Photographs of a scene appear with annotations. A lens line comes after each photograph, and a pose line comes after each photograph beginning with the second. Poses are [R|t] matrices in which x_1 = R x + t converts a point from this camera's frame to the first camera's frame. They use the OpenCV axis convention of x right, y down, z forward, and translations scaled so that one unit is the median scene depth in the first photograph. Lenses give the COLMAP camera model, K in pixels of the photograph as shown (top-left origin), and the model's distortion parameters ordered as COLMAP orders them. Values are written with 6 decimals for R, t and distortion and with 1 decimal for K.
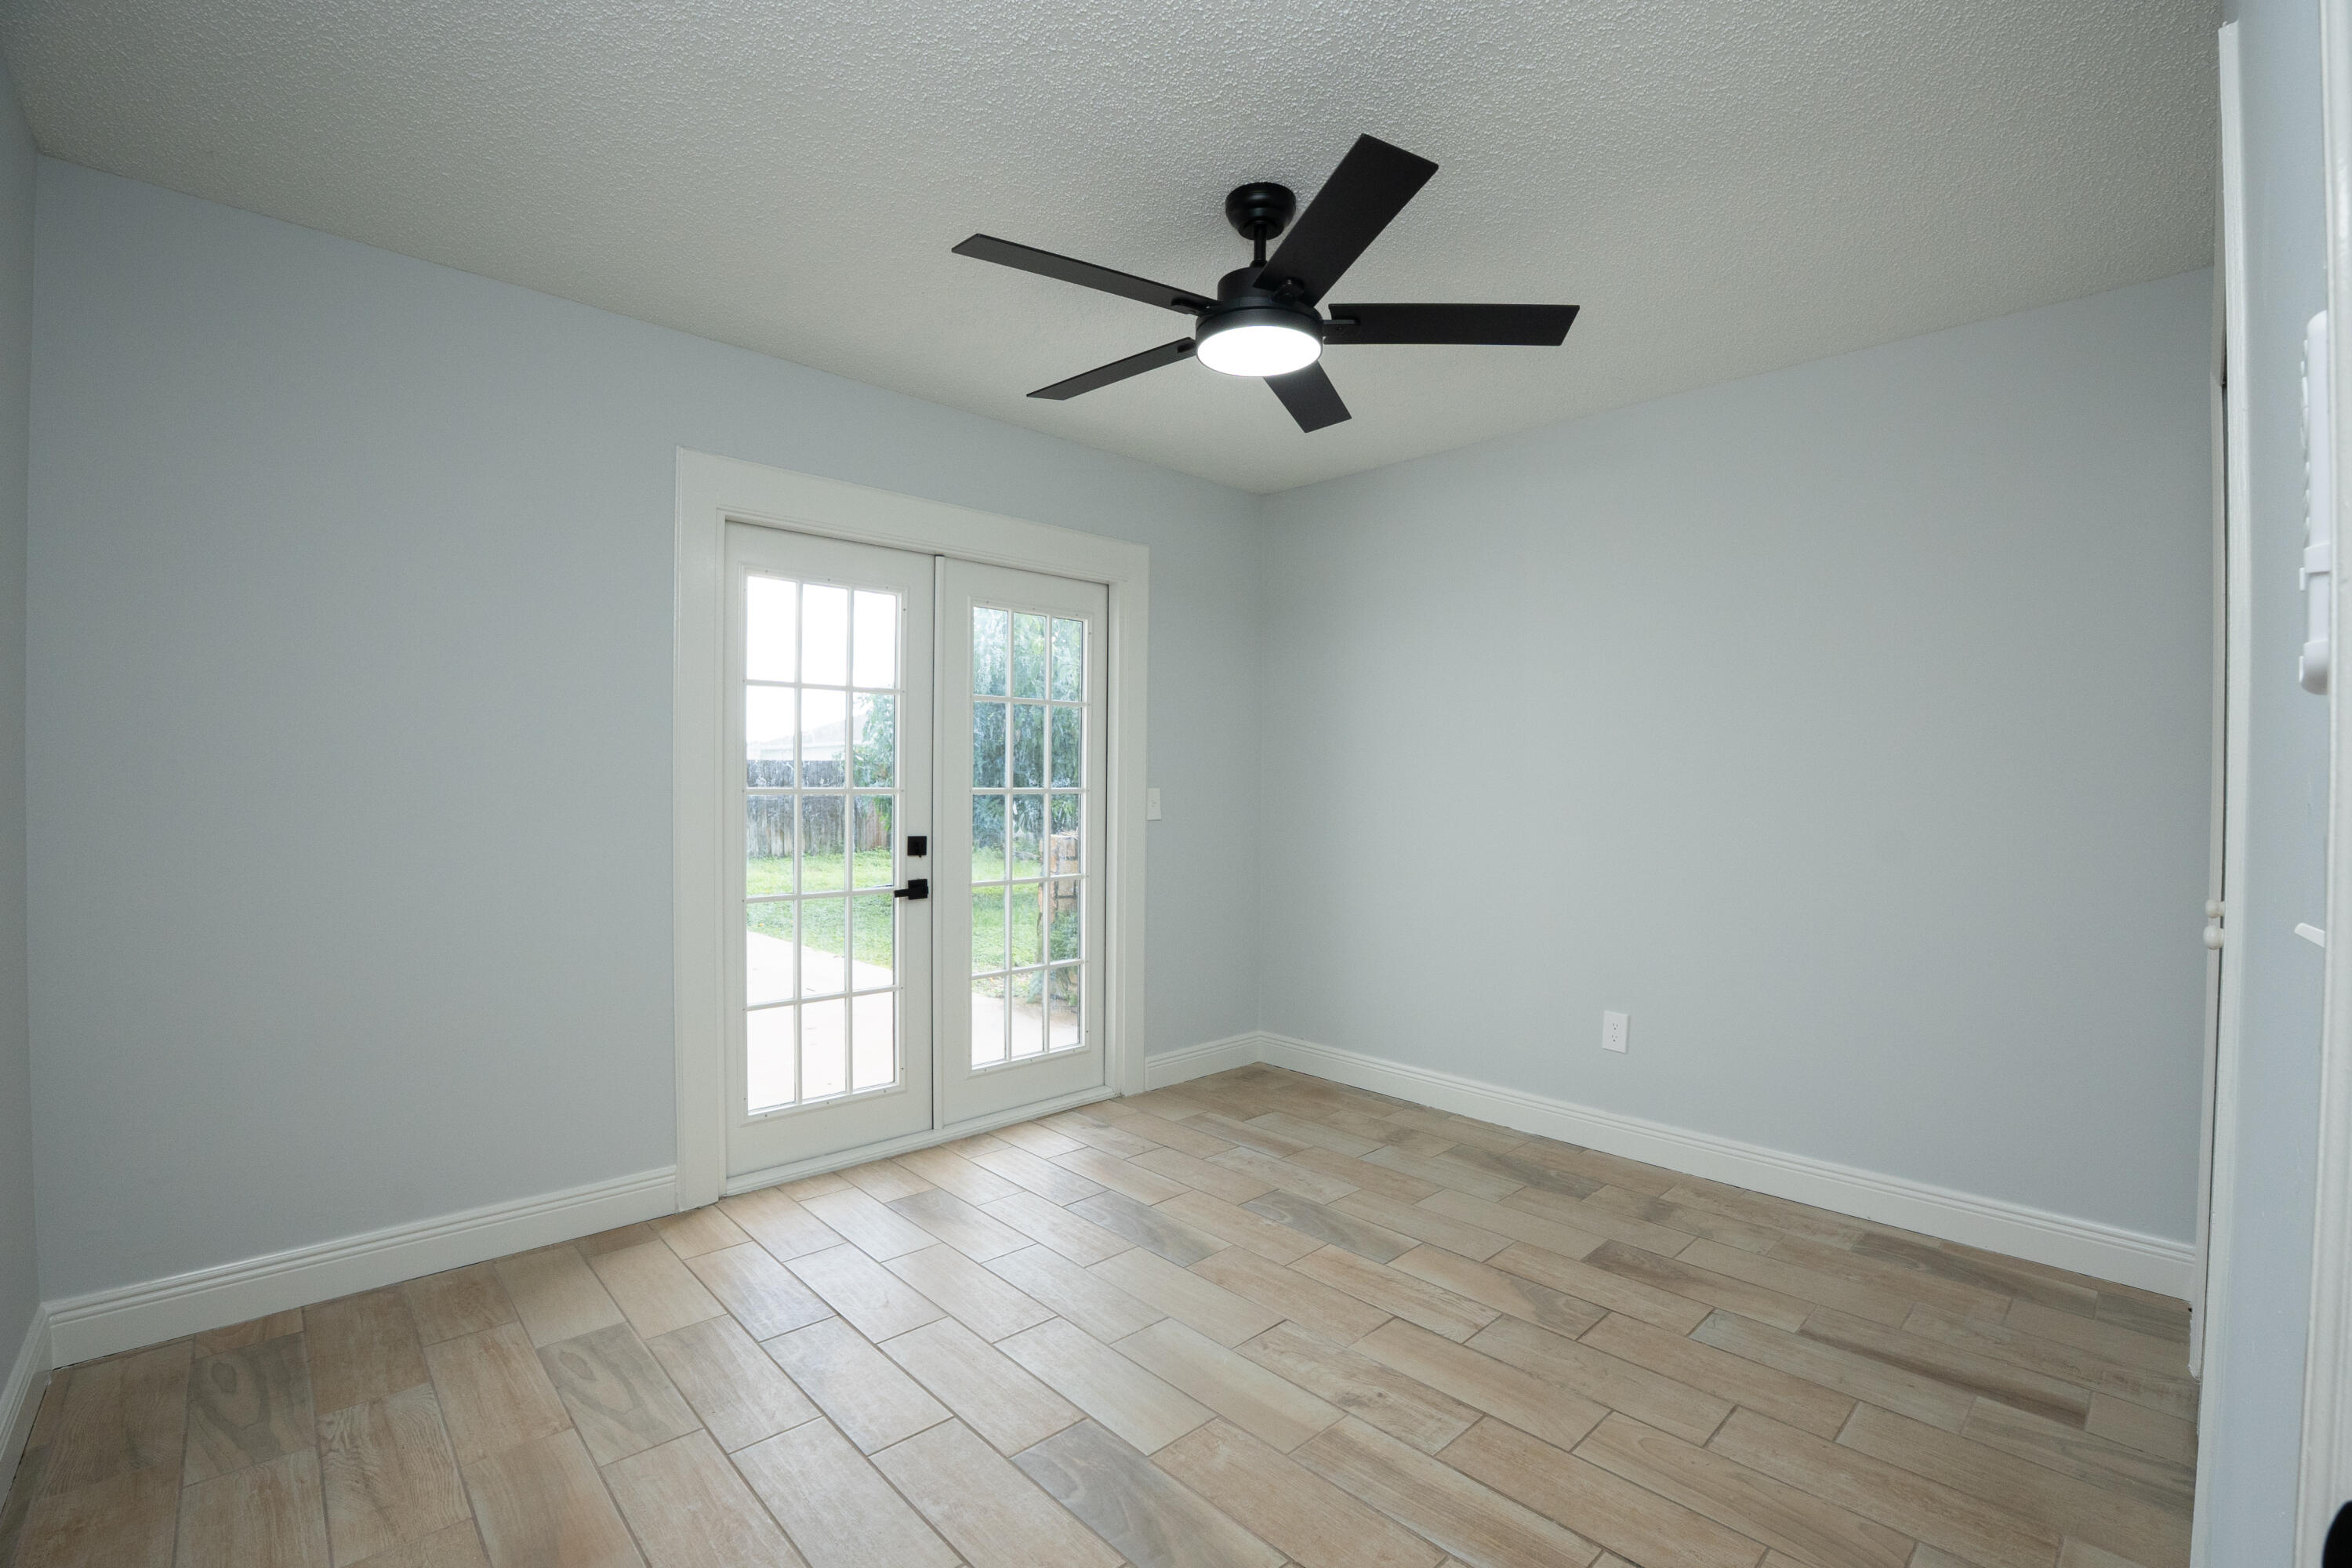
lens RADIAL K [[1018.6, 0, 1188.4], [0, 1018.6, 794.5], [0, 0, 1]] dist [-0.070847, 0.016340]
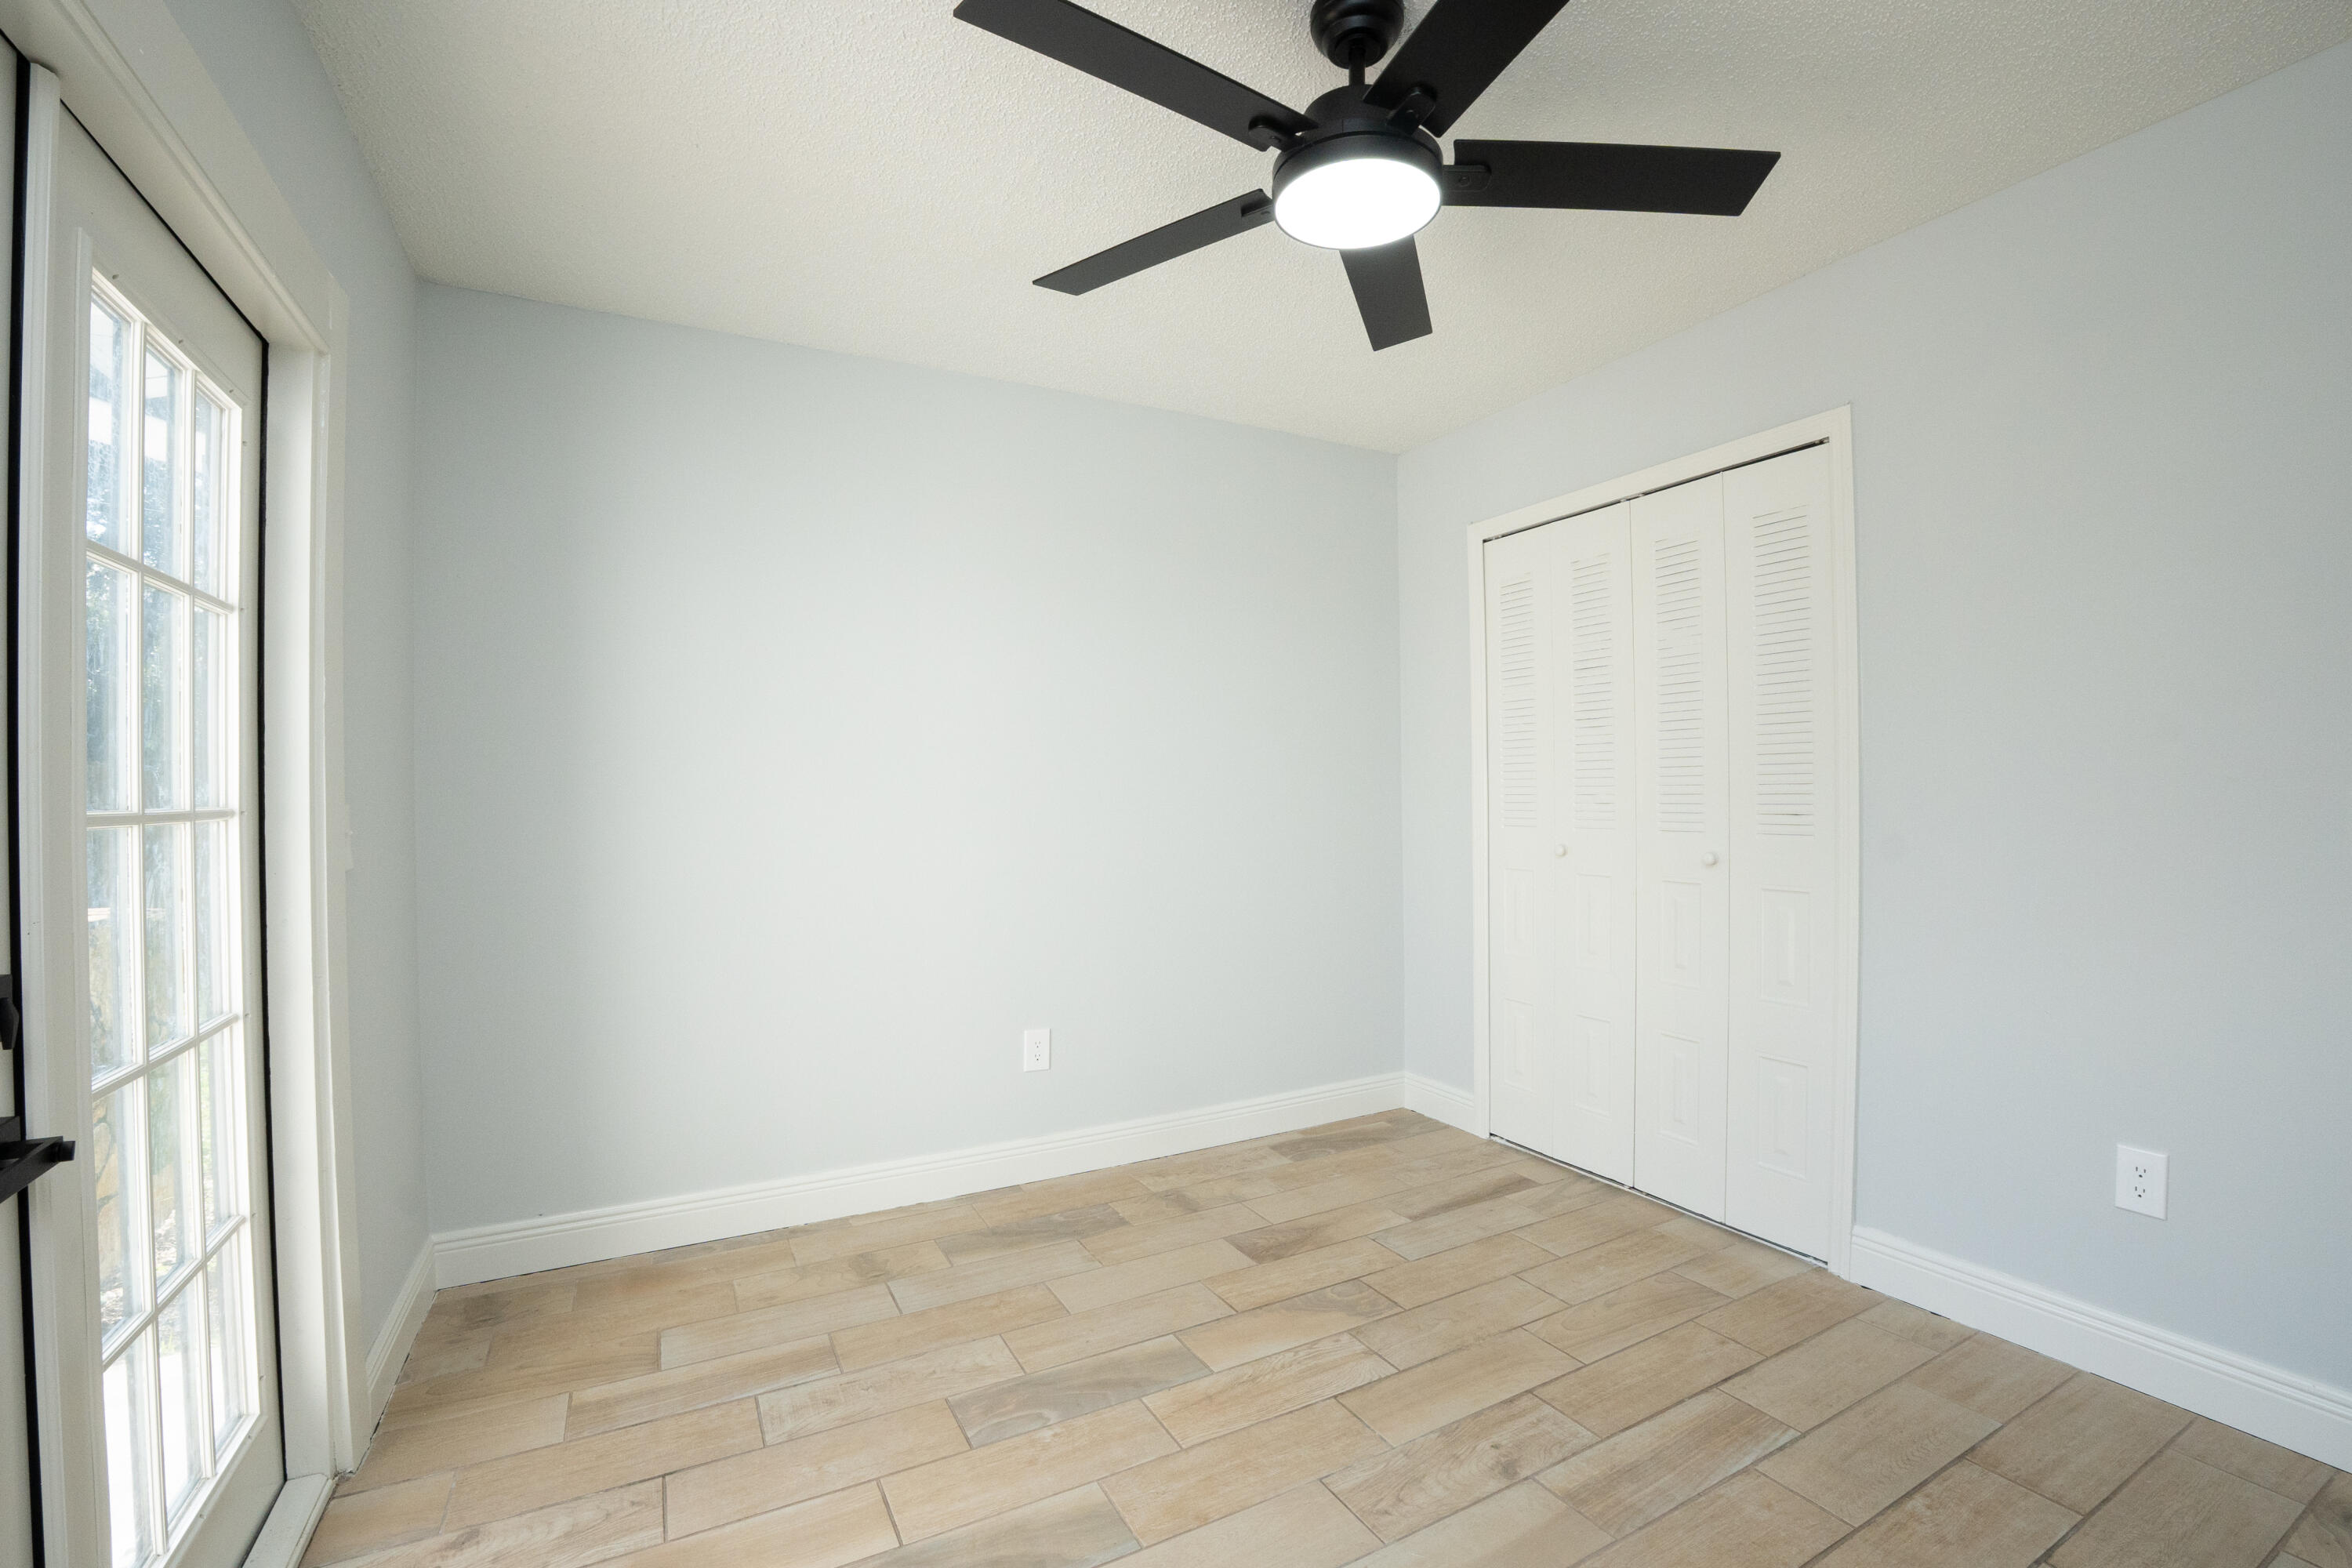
lens RADIAL K [[1018.6, 0, 1188.4], [0, 1018.6, 794.5], [0, 0, 1]] dist [-0.070847, 0.016340]
pose [[0.261053, -0.011189, 0.965260, -0.564932], [0.021950, 0.999743, 0.005652, -0.004500], [-0.965075, 0.019712, 0.261231, 0.773409]]
